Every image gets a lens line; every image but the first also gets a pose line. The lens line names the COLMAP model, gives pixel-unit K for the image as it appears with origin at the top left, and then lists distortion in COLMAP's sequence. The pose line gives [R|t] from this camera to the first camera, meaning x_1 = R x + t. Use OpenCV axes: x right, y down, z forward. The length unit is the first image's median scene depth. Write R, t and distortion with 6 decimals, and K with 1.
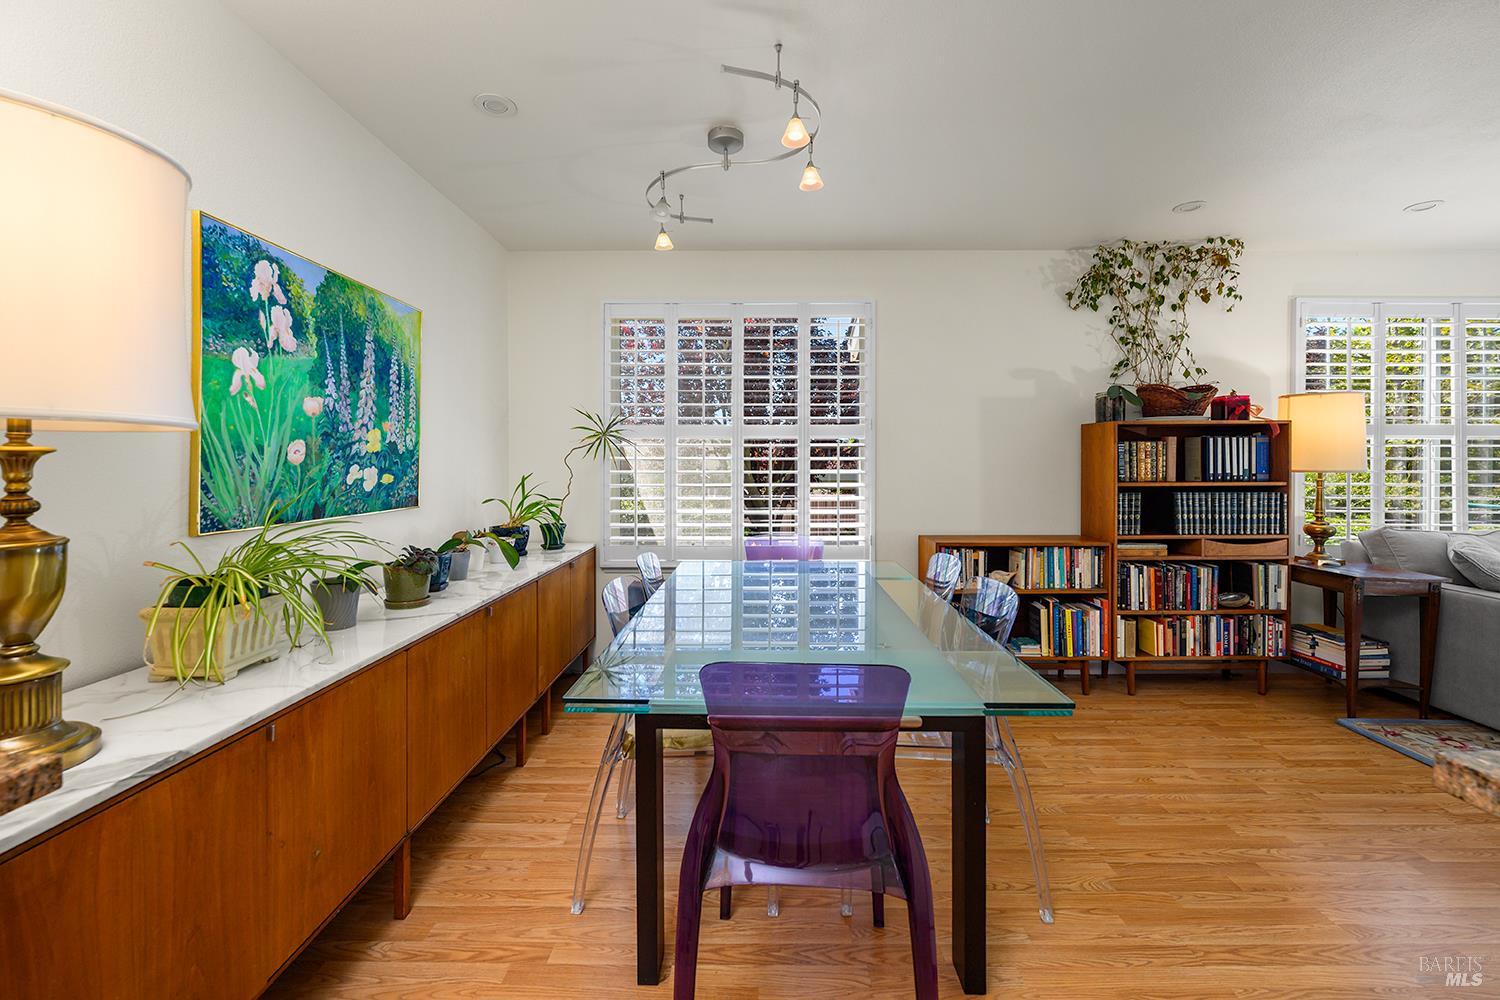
lens RADIAL K [[612.9, 0, 753.7], [0, 612.9, 465.5], [0, 0, 1]] dist [-0.003848, -0.000321]
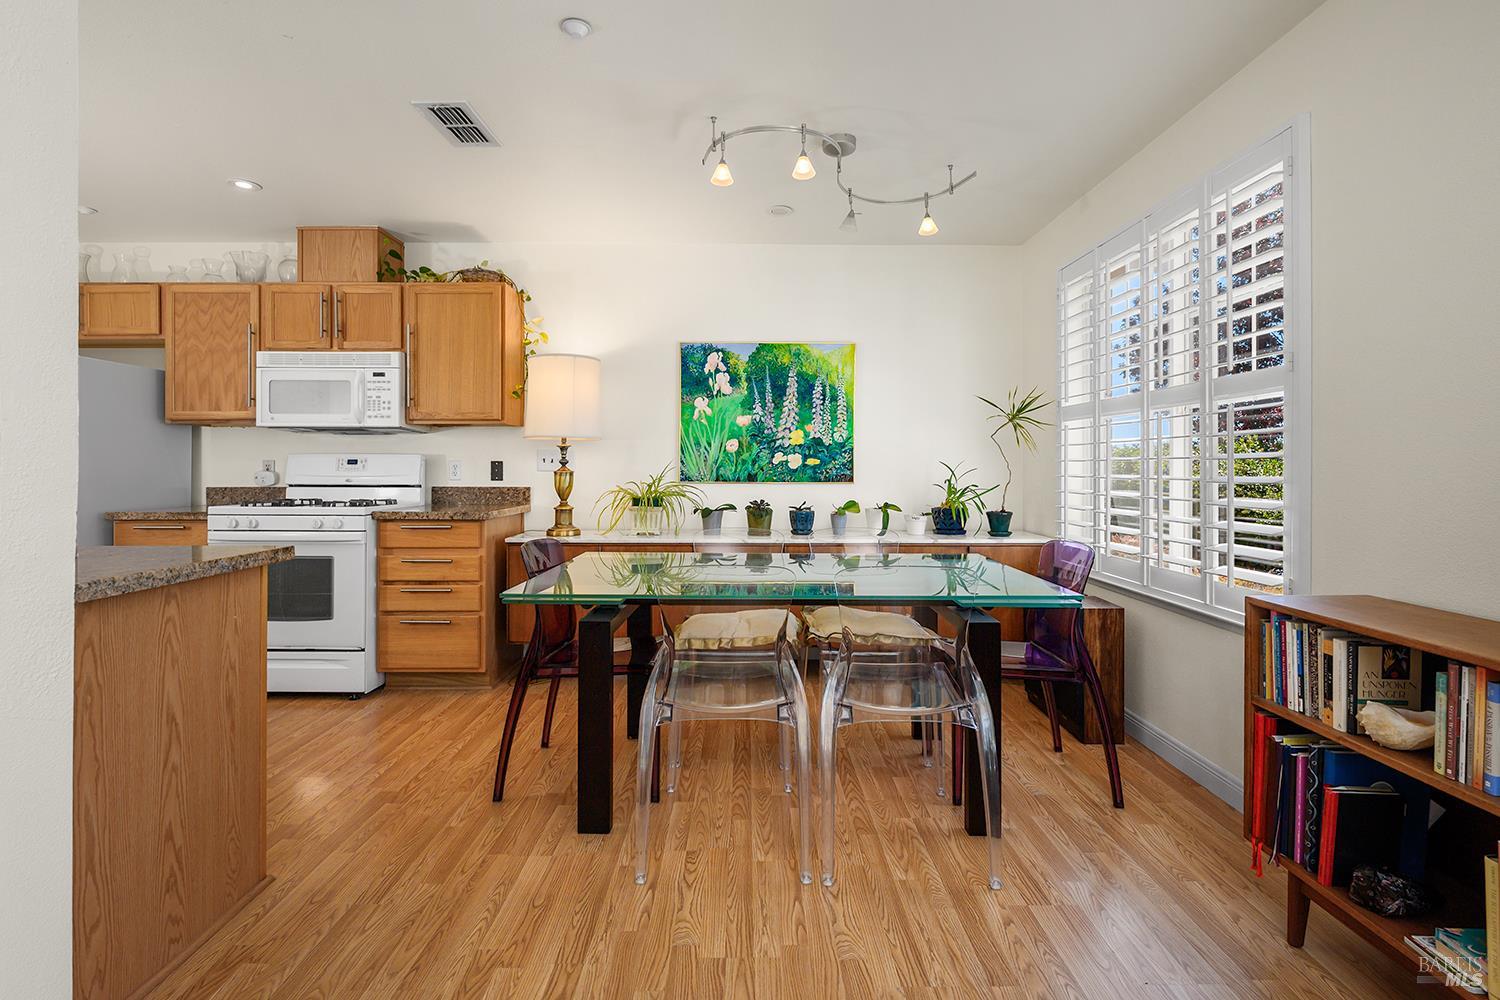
lens RADIAL K [[708.4, 0, 751.3], [0, 708.4, 467.1], [0, 0, 1]] dist [-0.000662, -0.000071]
pose [[0.008240, -0.000150, -0.999966, 0.925913], [-0.007728, 0.999970, -0.000214, 0.028823], [0.999936, 0.007729, 0.008239, 0.649124]]
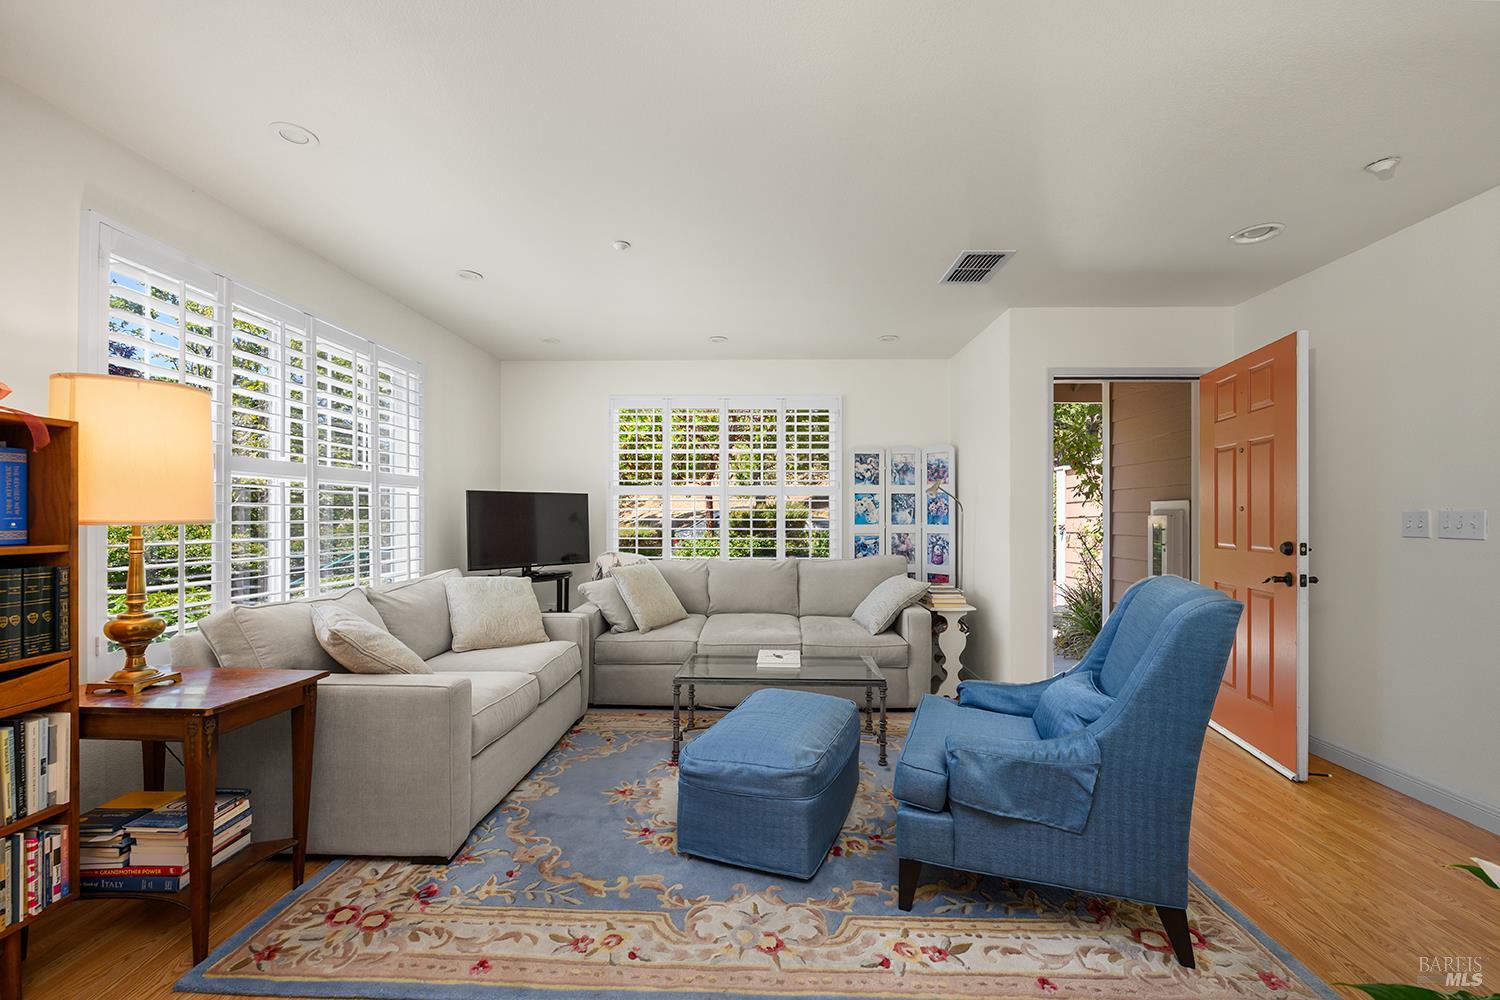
lens RADIAL K [[610.6, 0, 749.0], [0, 610.6, 518.2], [0, 0, 1]] dist [-0.003501, -0.000527]
pose [[0.023142, -0.001478, 0.999731, 0.424402], [0.003327, 0.999993, 0.001402, 0.006938], [-0.999727, 0.003294, 0.023147, 0.470815]]
